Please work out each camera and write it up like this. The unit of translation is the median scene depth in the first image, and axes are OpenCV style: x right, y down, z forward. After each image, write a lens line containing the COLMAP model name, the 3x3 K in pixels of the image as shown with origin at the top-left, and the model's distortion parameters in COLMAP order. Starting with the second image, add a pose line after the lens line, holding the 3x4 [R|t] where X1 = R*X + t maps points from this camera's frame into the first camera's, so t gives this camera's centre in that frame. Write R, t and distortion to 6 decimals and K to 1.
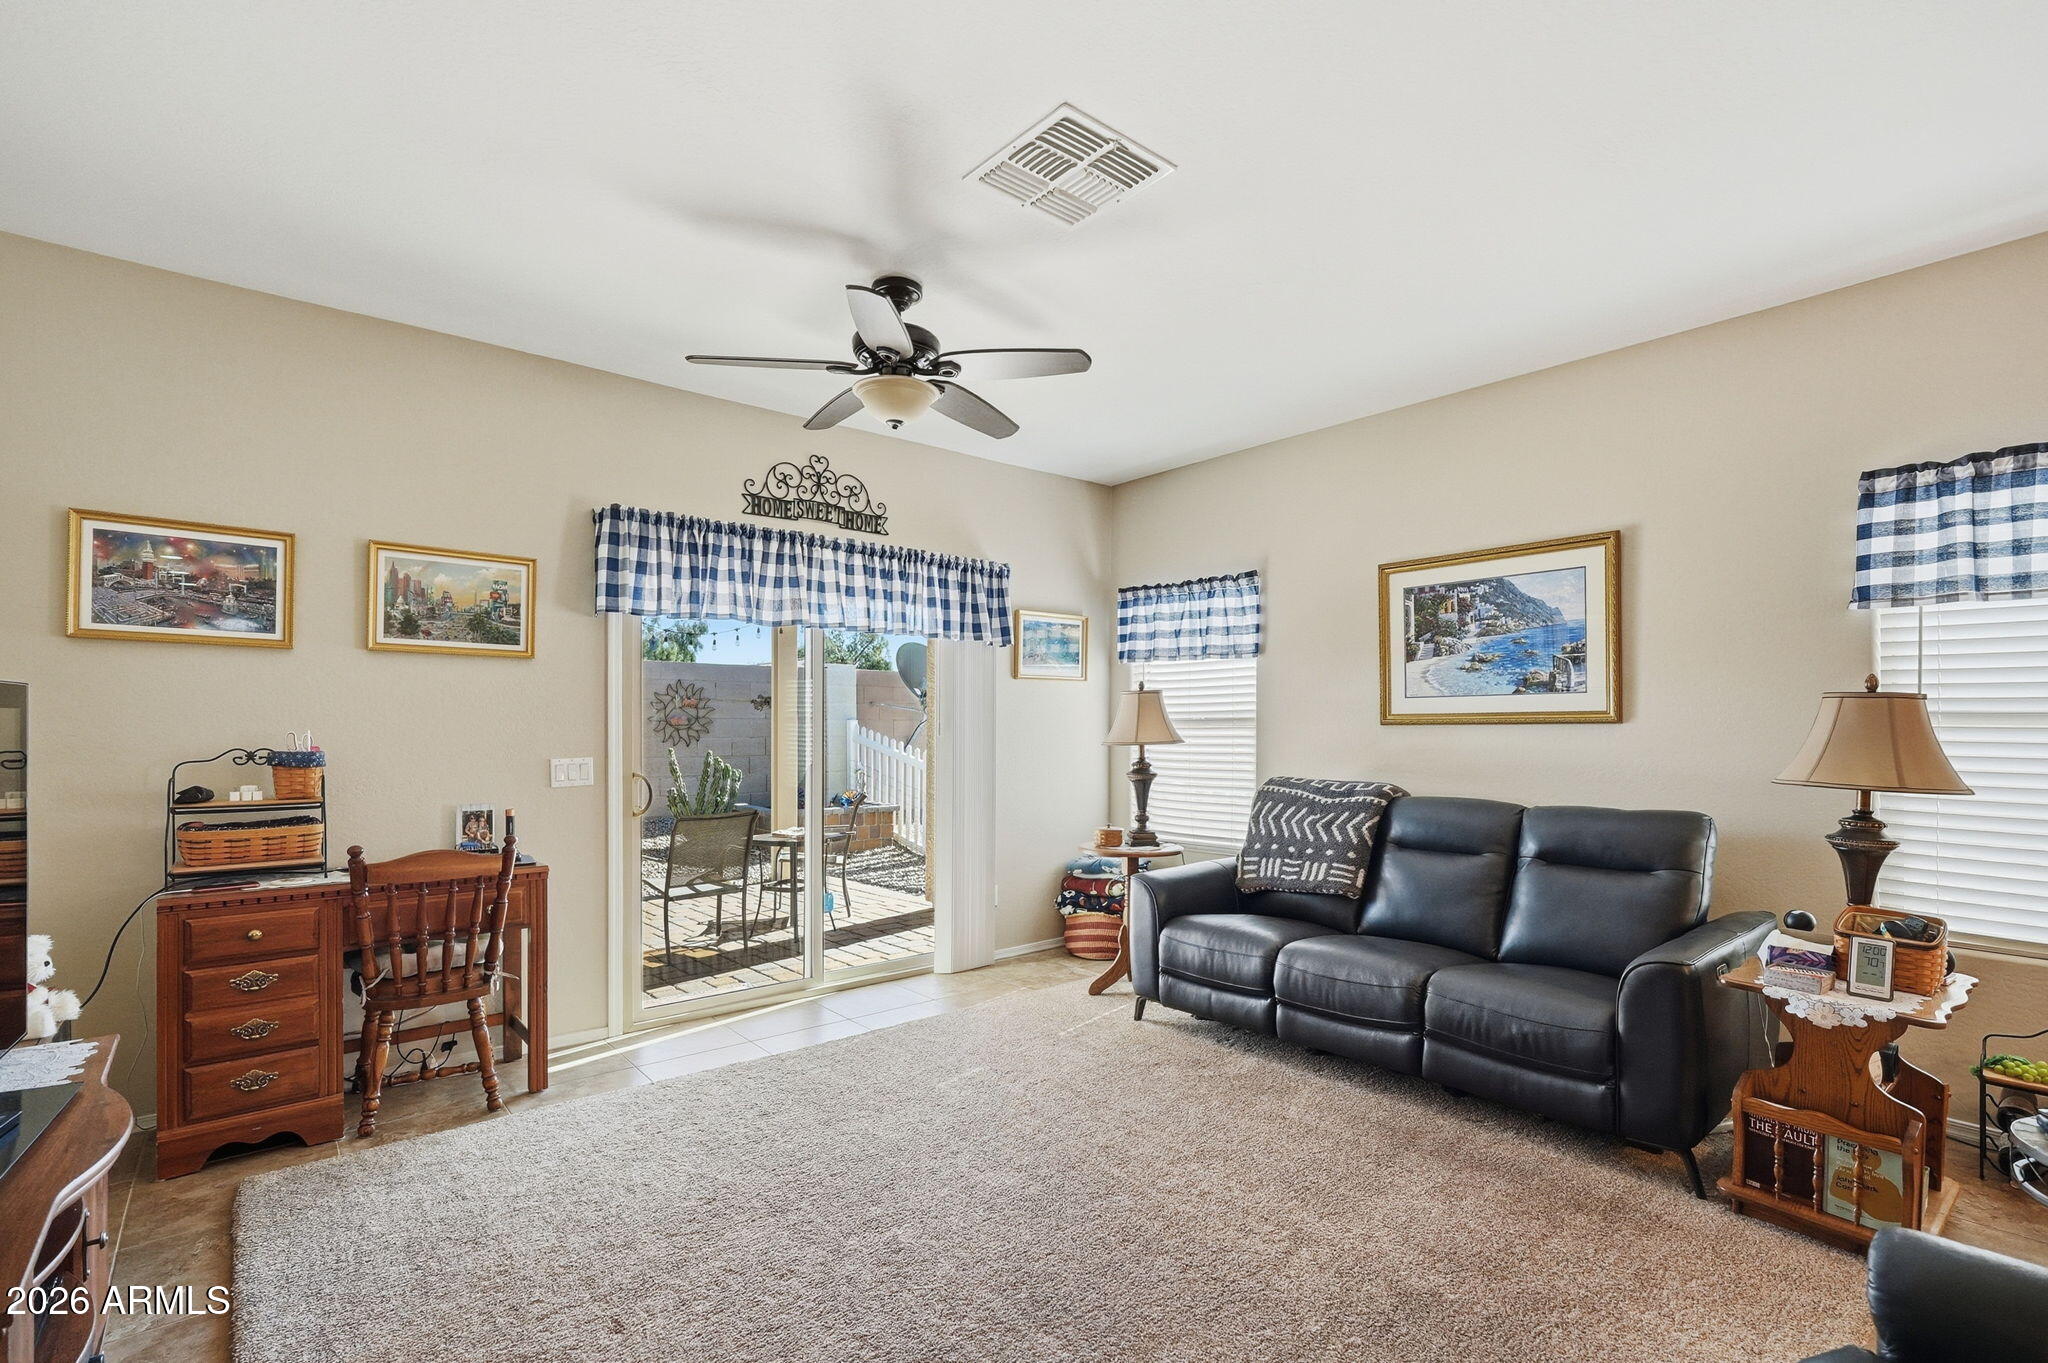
lens RADIAL K [[913.2, 0, 1003.4], [0, 913.2, 731.6], [0, 0, 1]] dist [-0.007344, 0.002385]
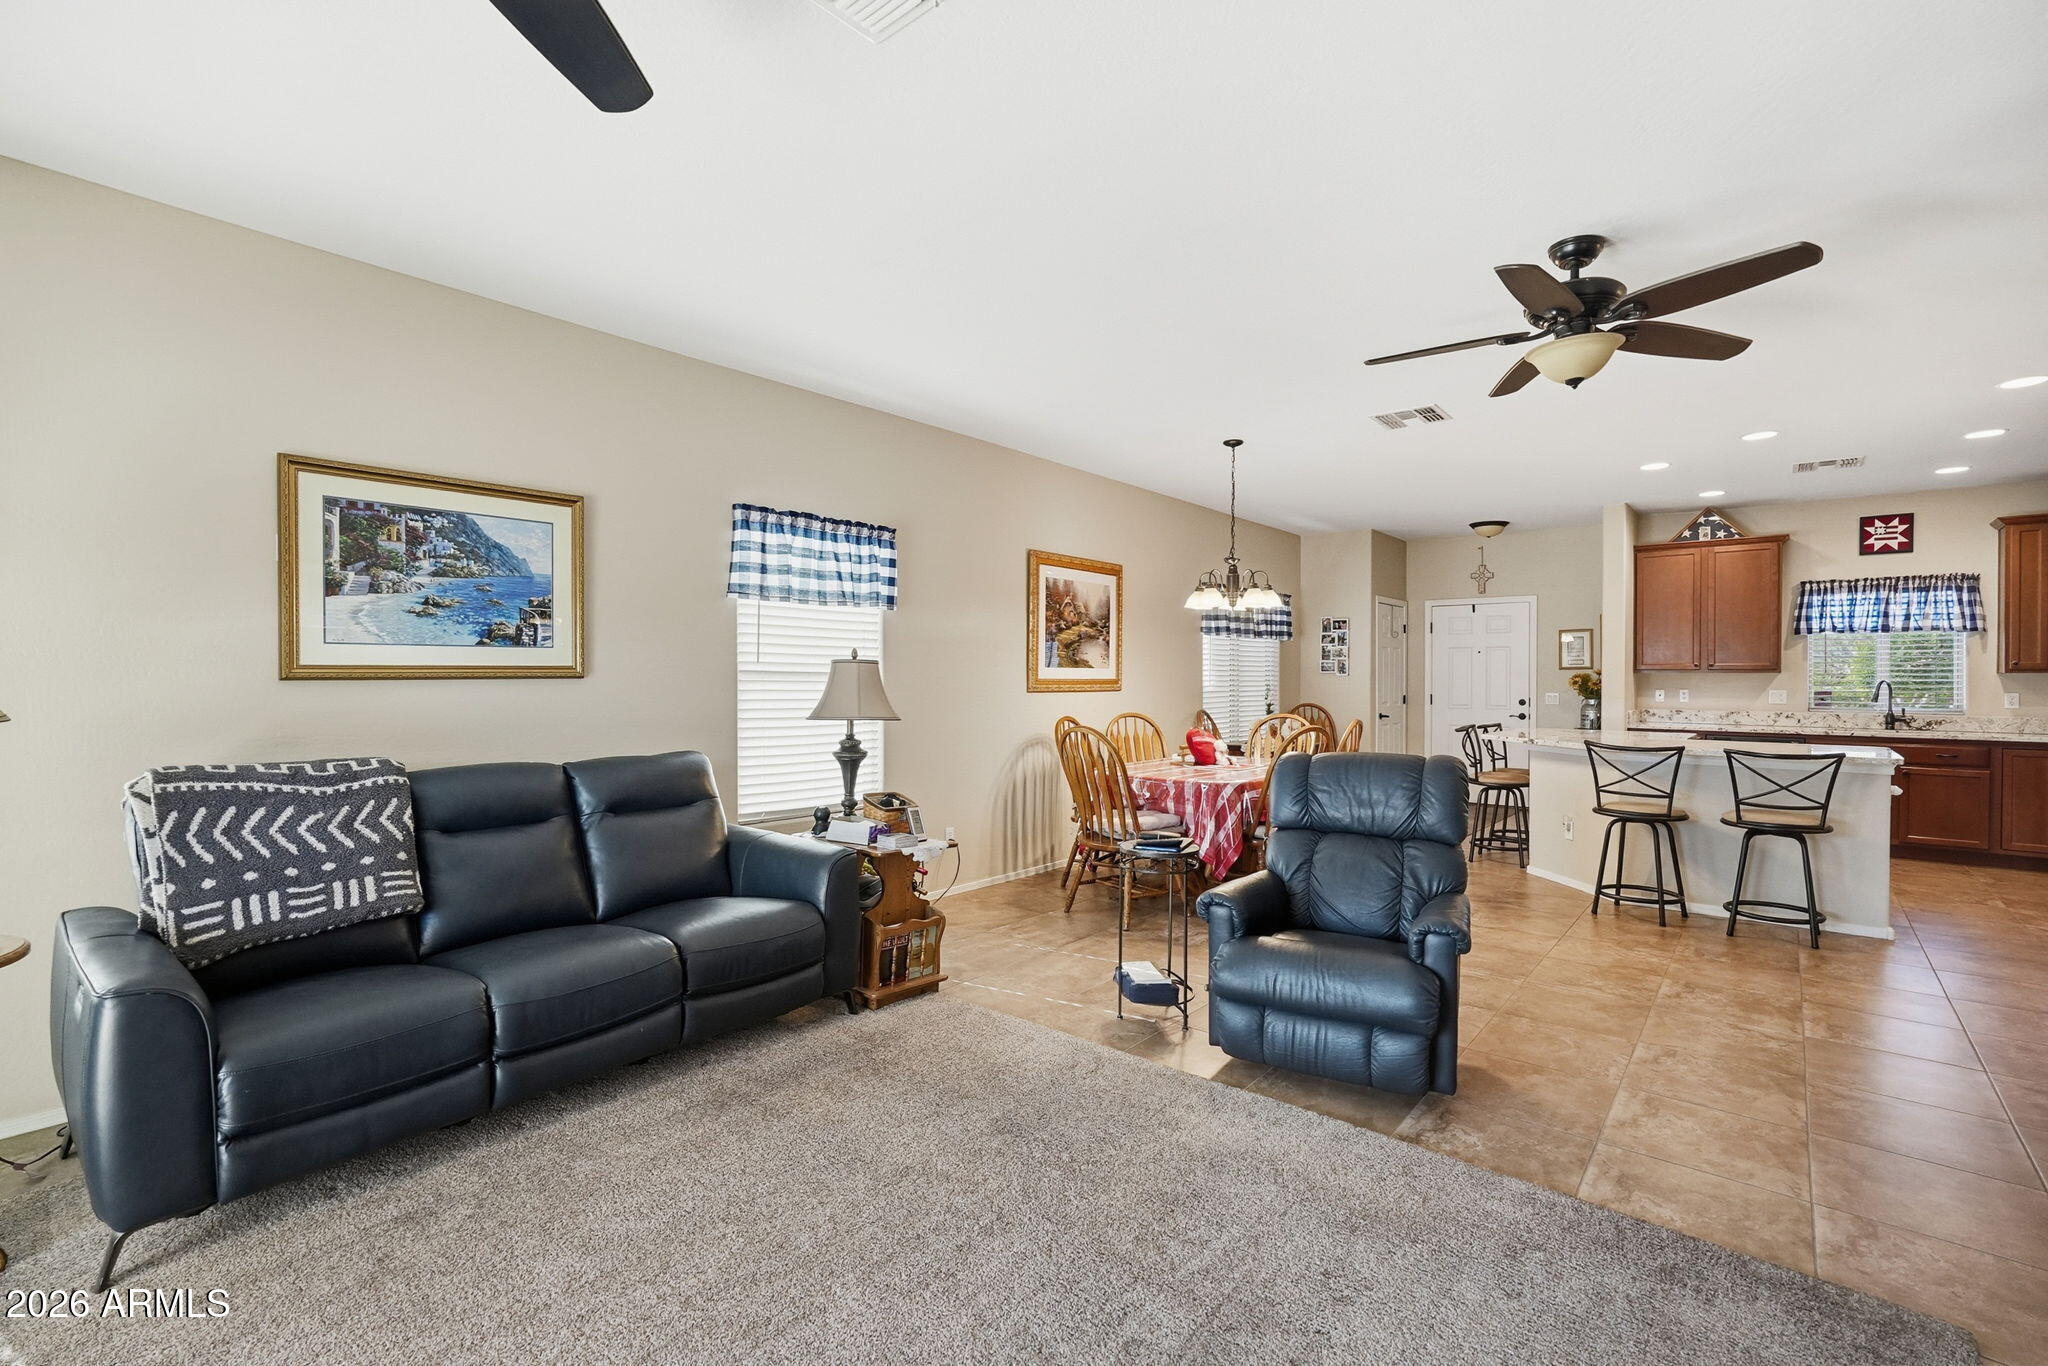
lens RADIAL K [[913.2, 0, 1024.5], [0, 913.2, 682.3], [0, 0, 1]] dist [-0.007344, 0.002385]
pose [[-0.167126, -0.005868, 0.985918, -0.428728], [0.005813, 0.999959, 0.006937, -0.007977], [-0.985918, 0.006891, -0.167085, 0.620664]]
